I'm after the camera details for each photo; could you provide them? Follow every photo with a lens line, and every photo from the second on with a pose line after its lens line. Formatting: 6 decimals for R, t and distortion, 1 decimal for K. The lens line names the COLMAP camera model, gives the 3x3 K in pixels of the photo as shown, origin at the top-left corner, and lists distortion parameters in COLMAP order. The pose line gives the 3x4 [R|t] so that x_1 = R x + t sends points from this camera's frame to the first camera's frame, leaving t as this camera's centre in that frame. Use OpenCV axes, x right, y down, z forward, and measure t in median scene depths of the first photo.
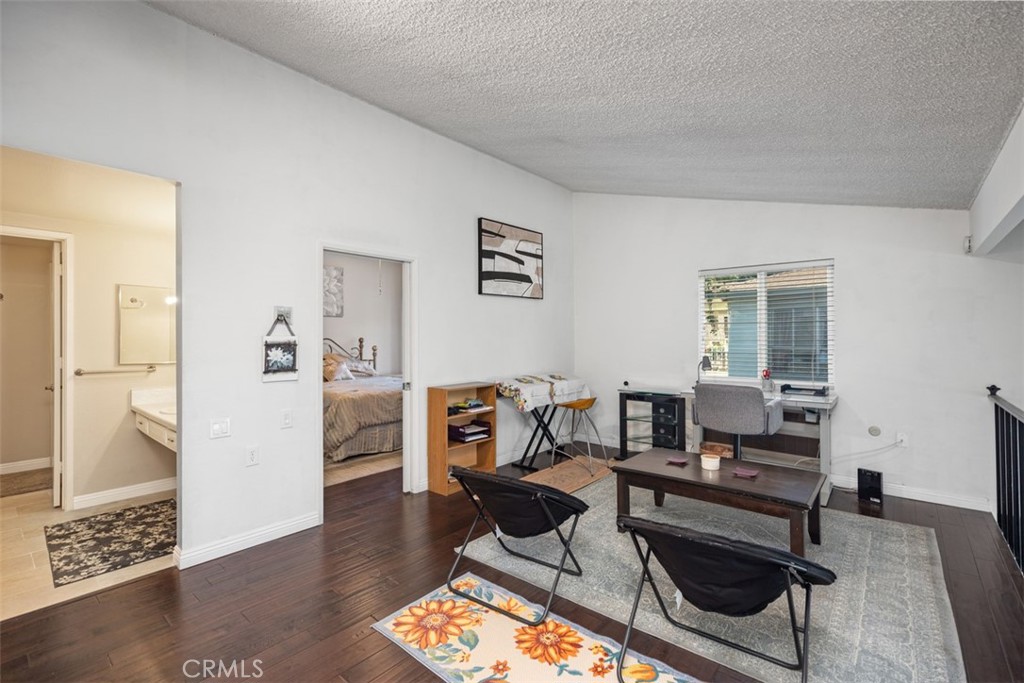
lens RADIAL K [[462.5, 0, 511.8], [0, 462.5, 338.5], [0, 0, 1]] dist [0.005799, -0.000130]
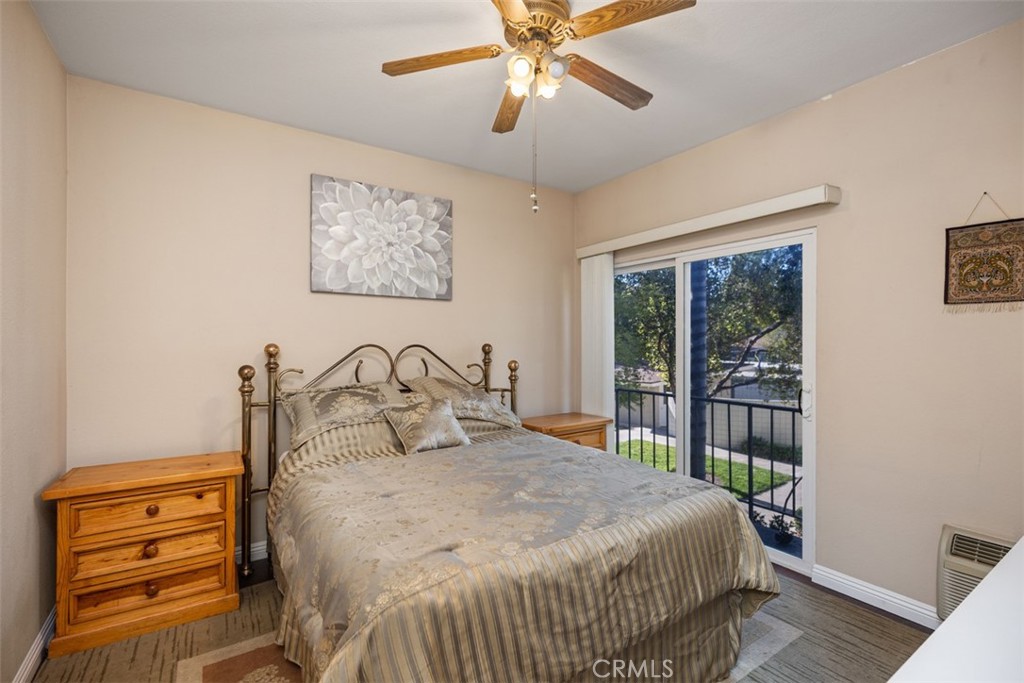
lens RADIAL K [[462.5, 0, 512.9], [0, 462.5, 340.7], [0, 0, 1]] dist [0.005799, -0.000130]
pose [[0.959337, 0.001793, -0.282257, -0.165639], [-0.001889, 0.999998, -0.000068, -0.004745], [0.282257, 0.000598, 0.959339, 0.552661]]
